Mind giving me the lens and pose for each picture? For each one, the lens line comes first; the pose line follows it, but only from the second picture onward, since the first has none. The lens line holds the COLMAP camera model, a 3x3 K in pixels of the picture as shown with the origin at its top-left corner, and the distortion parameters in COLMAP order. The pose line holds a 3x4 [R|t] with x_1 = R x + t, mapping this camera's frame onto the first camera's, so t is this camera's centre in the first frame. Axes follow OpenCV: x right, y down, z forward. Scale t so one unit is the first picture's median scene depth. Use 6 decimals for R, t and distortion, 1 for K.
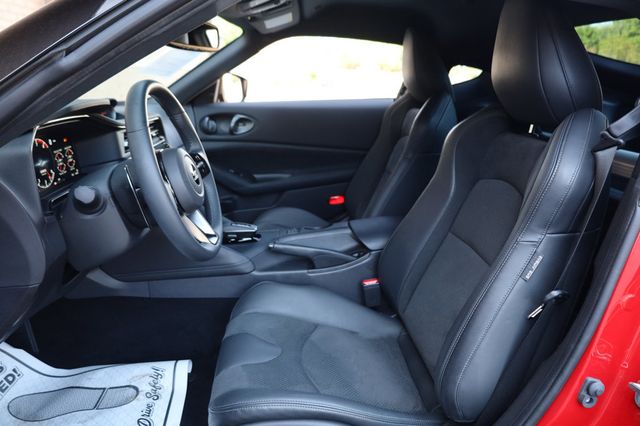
lens RADIAL K [[459.0, 0, 320.0], [0, 459.0, 213.0], [0, 0, 1]] dist [0.003947, 0.002015]
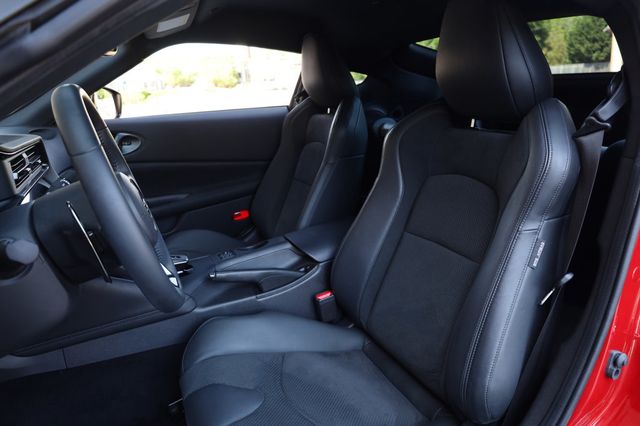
lens RADIAL K [[436.7, 0, 320.0], [0, 436.7, 213.0], [0, 0, 1]] dist [-0.000239, -0.000351]
pose [[0.935105, -0.124606, 0.331740, -0.175069], [0.130717, 0.991412, 0.003925, -0.023478], [-0.329380, 0.039694, 0.943363, 0.142627]]
